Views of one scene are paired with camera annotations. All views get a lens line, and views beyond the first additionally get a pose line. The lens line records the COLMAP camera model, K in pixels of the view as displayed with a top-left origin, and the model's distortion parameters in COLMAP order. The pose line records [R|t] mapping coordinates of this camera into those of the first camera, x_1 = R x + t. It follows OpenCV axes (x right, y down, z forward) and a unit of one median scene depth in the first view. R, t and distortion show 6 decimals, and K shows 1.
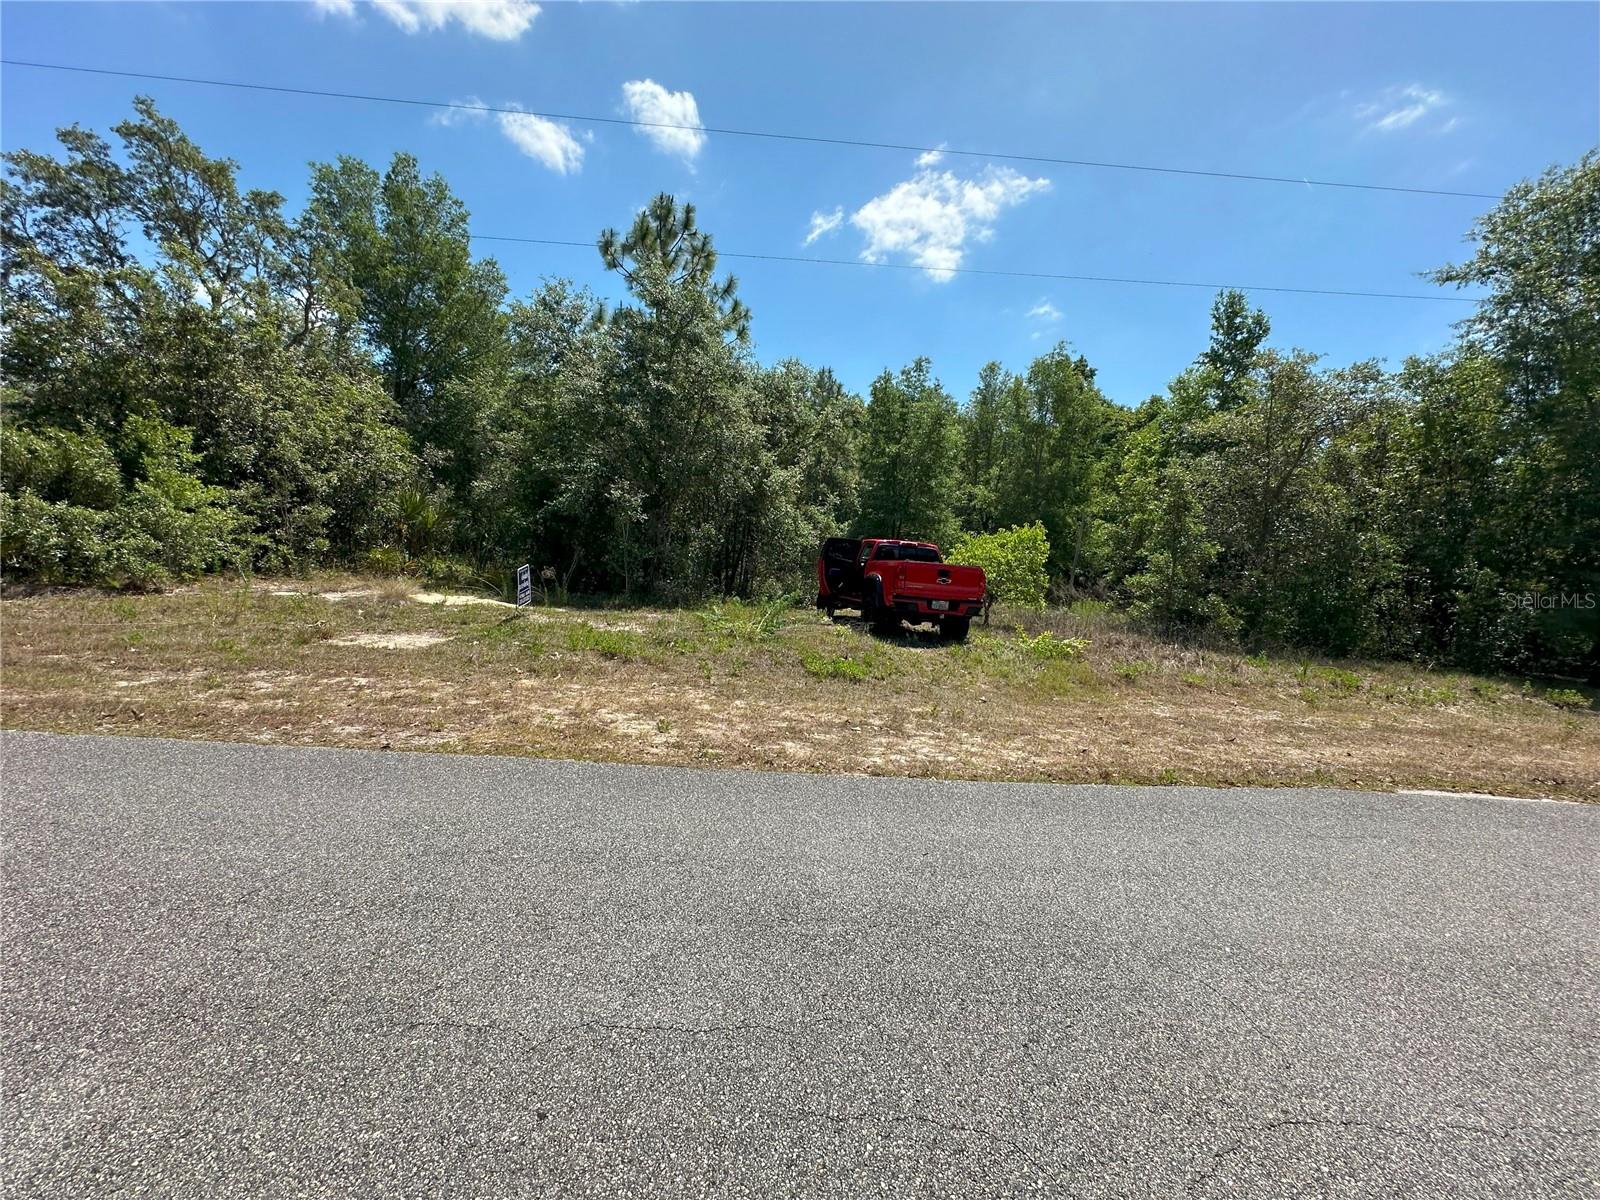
lens RADIAL K [[632.5, 0, 787.8], [0, 632.5, 601.2], [0, 0, 1]] dist [-0.000199, -0.000056]
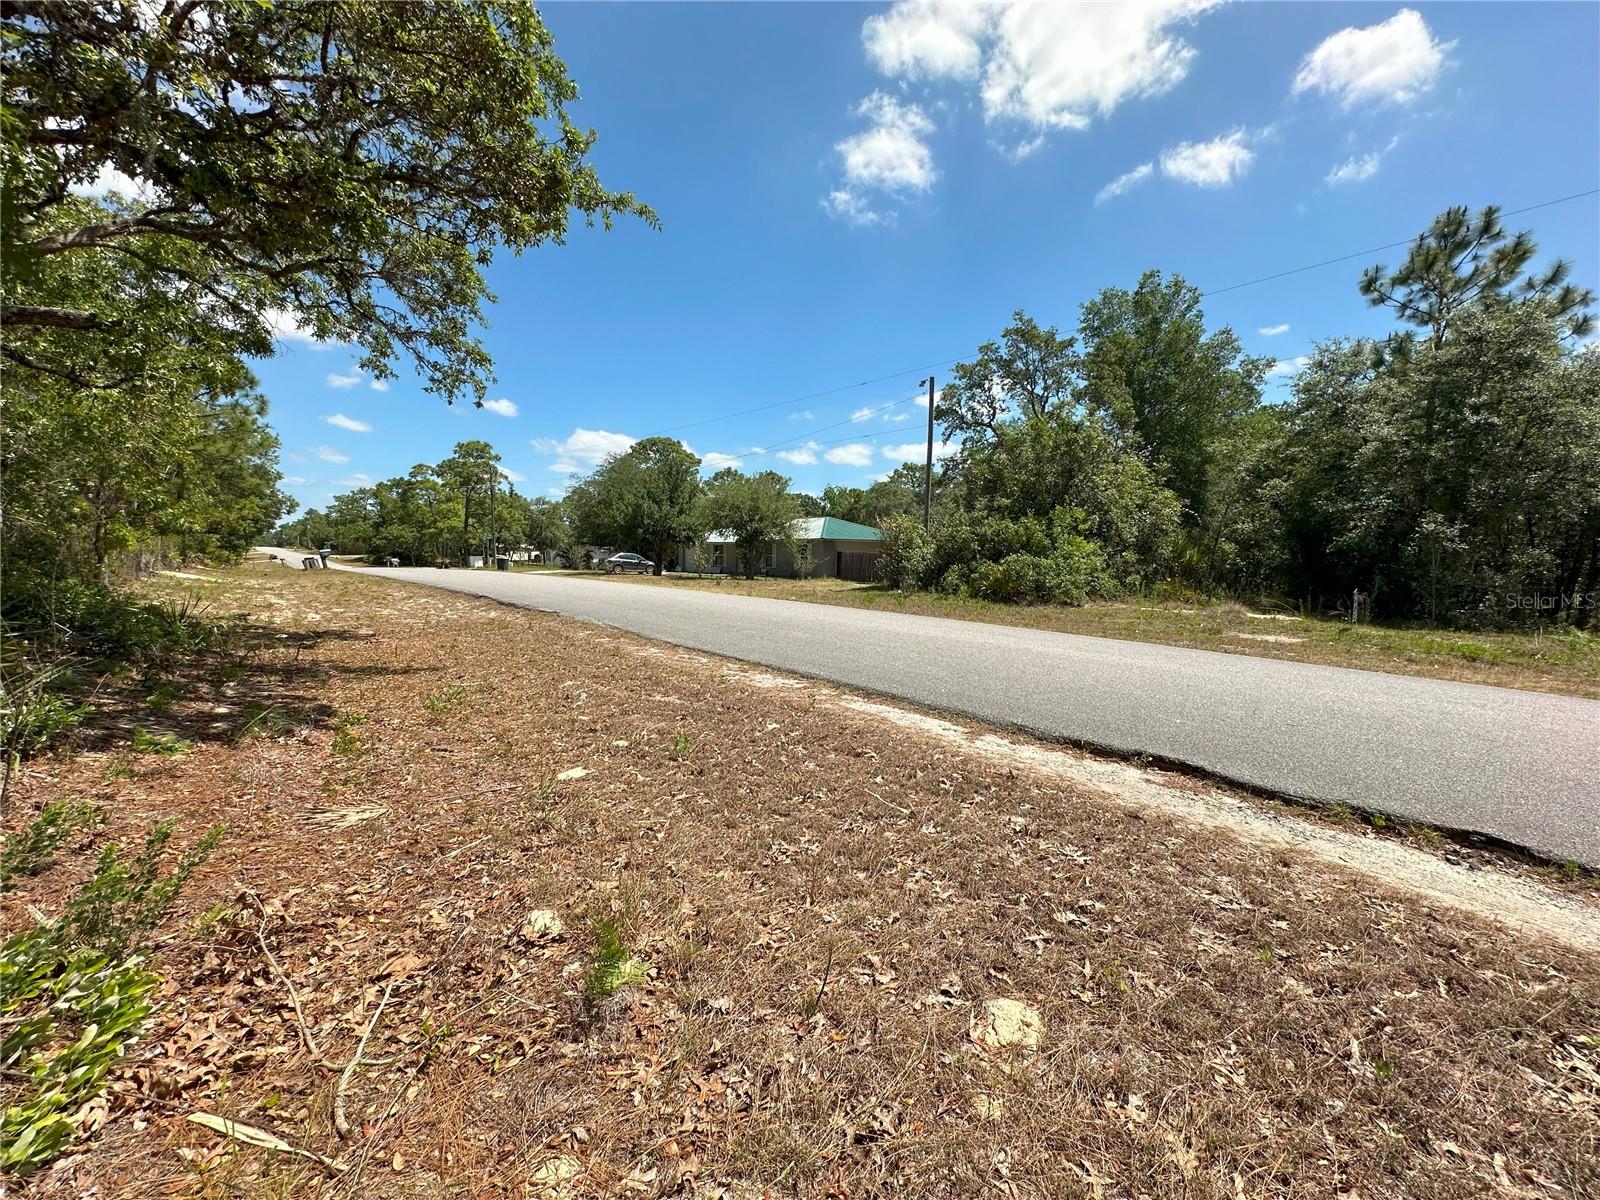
lens RADIAL K [[639.9, 0, 800.0], [0, 639.9, 600.0], [0, 0, 1]] dist [-0.007860, 0.002493]
pose [[0.618210, 0.005793, -0.785991, -0.046302], [-0.055388, 0.997808, -0.036210, 0.035683], [0.784059, 0.065920, 0.617176, -0.326830]]
